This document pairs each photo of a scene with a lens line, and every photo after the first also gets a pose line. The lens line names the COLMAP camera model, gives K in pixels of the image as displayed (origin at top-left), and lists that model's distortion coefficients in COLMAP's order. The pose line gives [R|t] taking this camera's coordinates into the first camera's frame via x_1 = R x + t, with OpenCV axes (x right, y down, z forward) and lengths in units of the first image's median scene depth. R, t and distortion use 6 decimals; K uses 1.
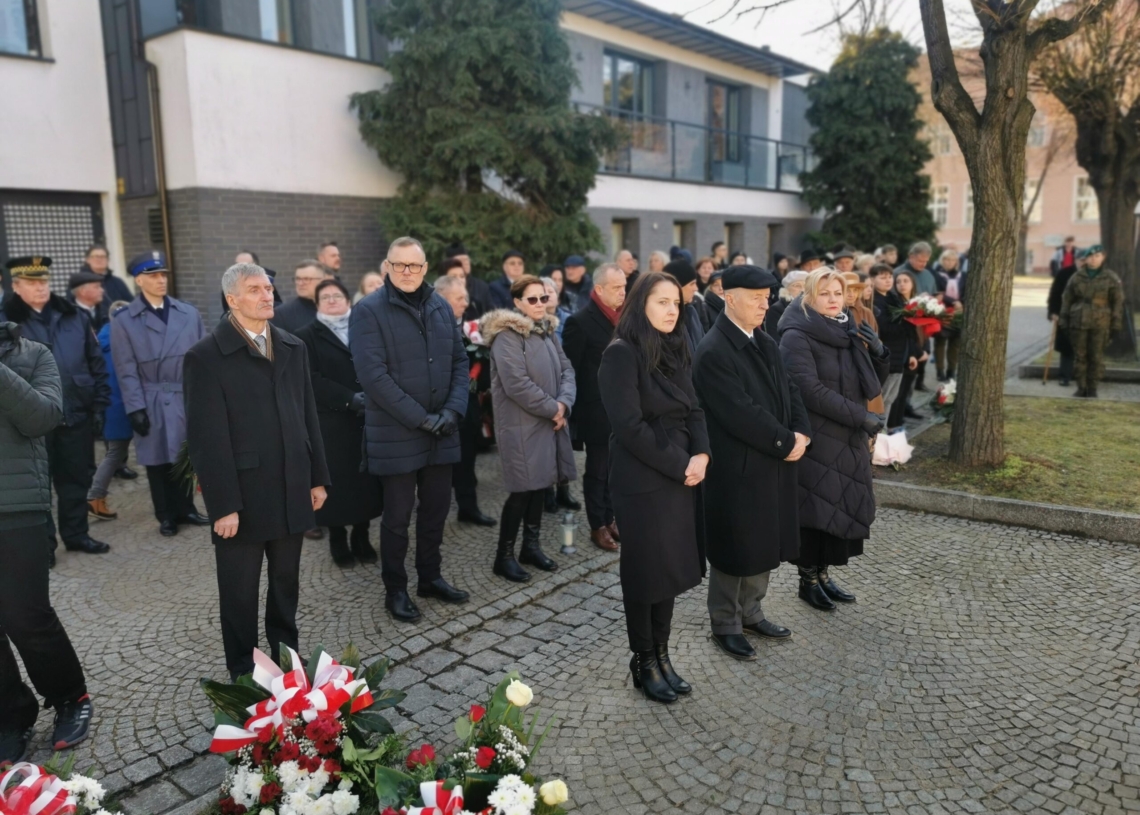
lens RADIAL K [[923.0, 0, 582.0], [0, 923.0, 400.3], [0, 0, 1]] dist [0.042182, -0.050199]
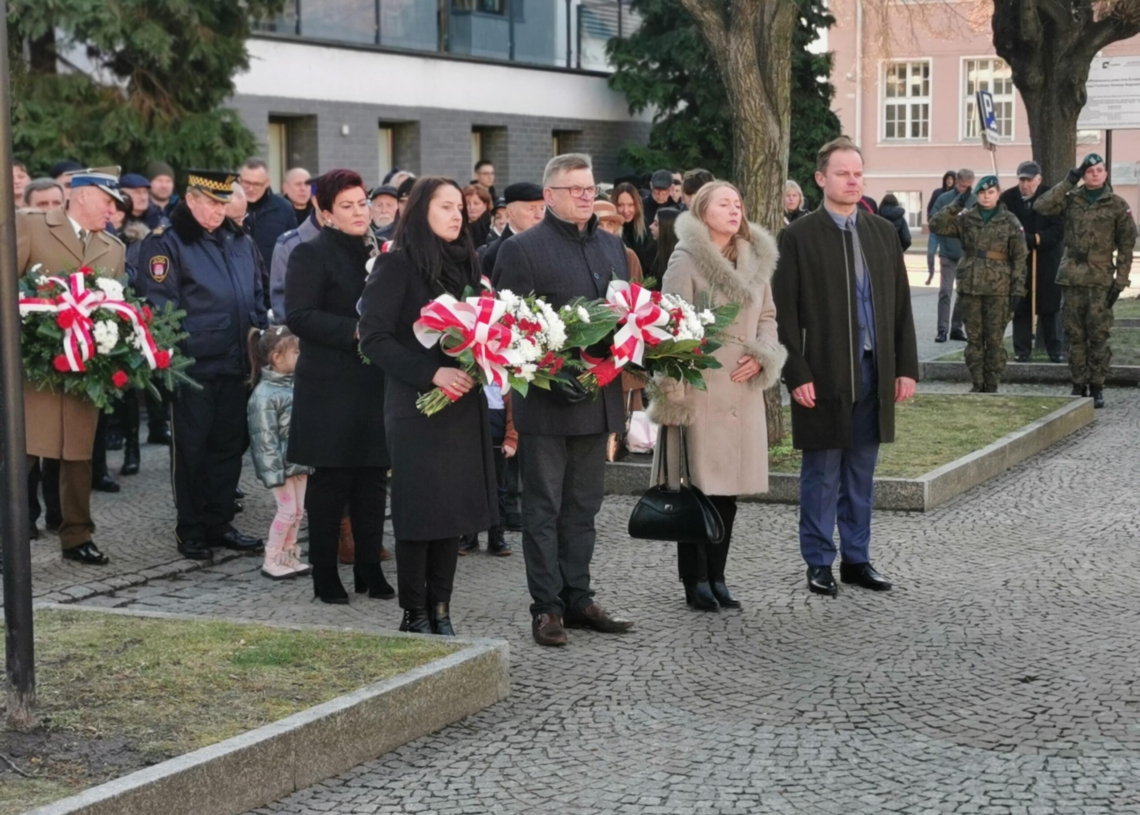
lens RADIAL K [[2094.5, 0, 570.0], [0, 2094.5, 407.5], [0, 0, 1]] dist [0.094513, -0.785728]
pose [[0.983388, -0.001134, 0.181512, -0.031906], [0.010578, 0.998639, -0.051068, 0.078968], [-0.181207, 0.052140, 0.982062, -0.453780]]
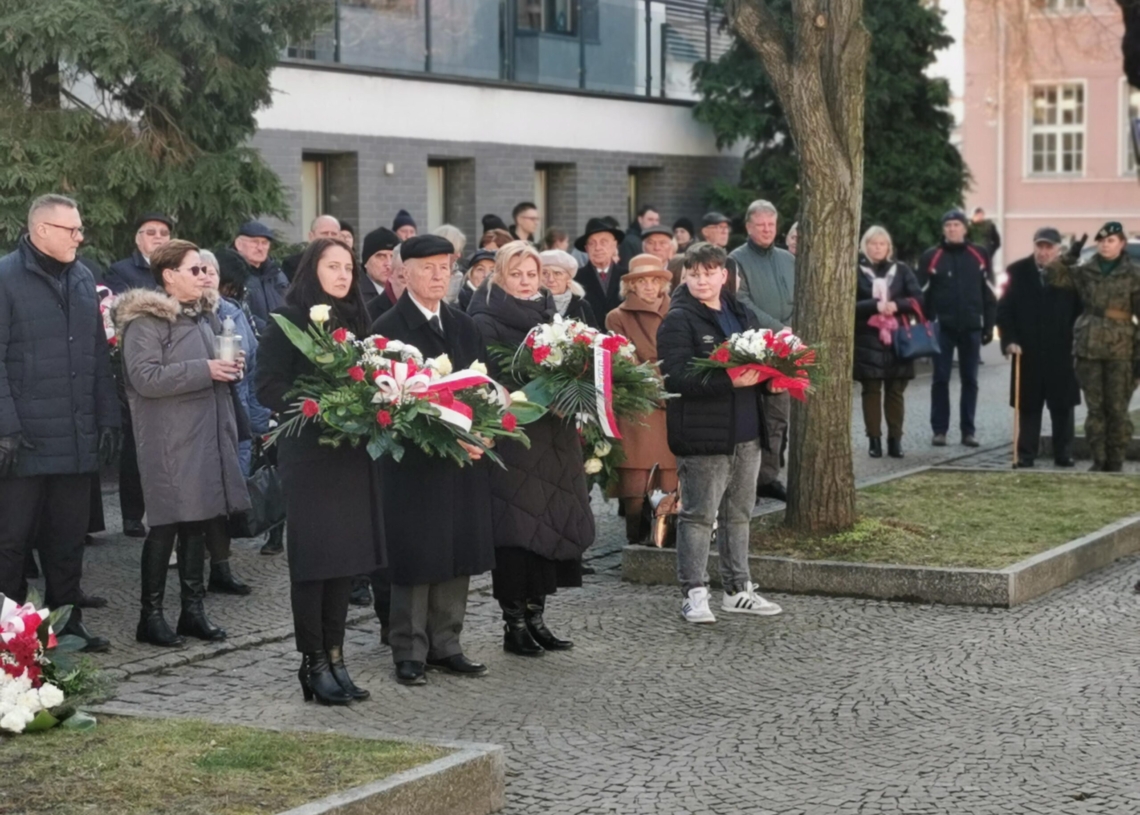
lens RADIAL K [[2431.2, 0, 517.2], [0, 2431.2, 409.4], [0, 0, 1]] dist [0.066847, -0.501658]
pose [[0.992913, 0.008817, 0.118515, -0.011123], [0.000868, 0.996679, -0.081425, 0.079351], [-0.118839, 0.080950, 0.989608, -0.491385]]
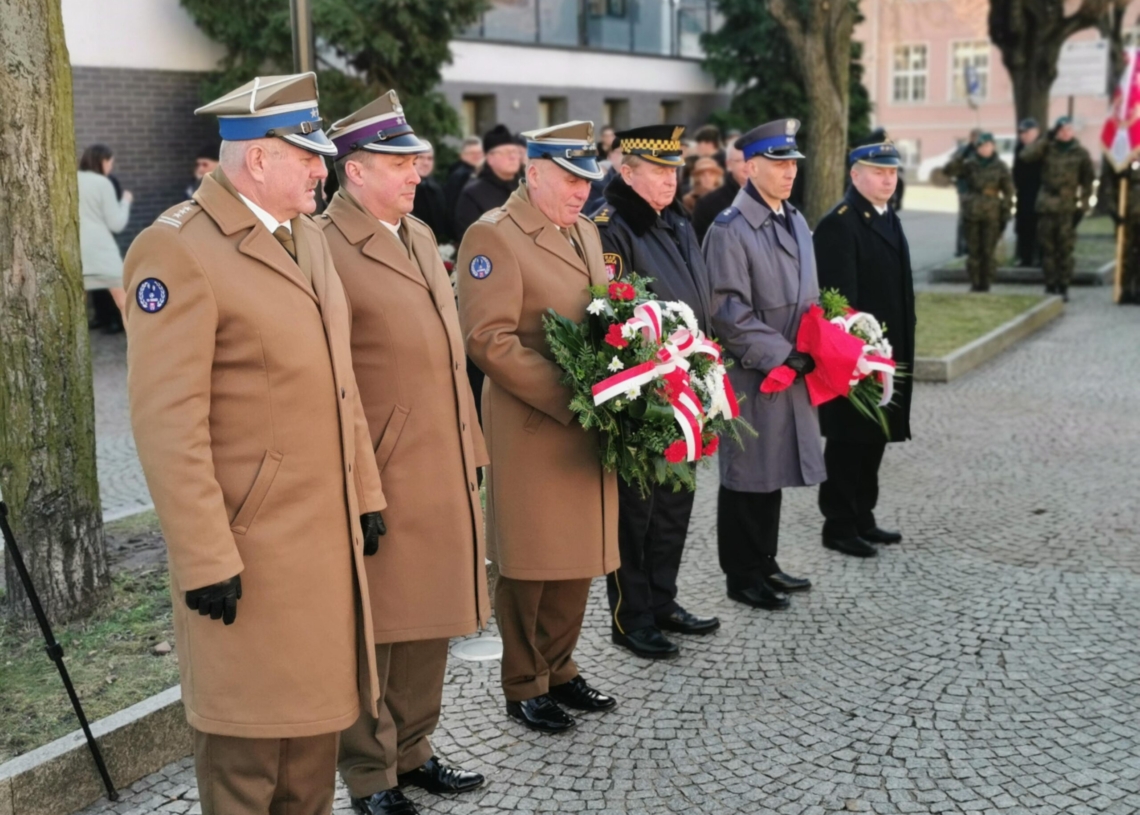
lens RADIAL K [[1469.9, 0, 570.0], [0, 1469.9, 407.5], [0, 0, 1]] dist [-0.003698, 0.076705]
pose [[0.992830, -0.017261, 0.118285, -0.048661], [0.014414, 0.999587, 0.024878, 0.068185], [-0.118665, -0.022994, 0.992668, -0.439781]]
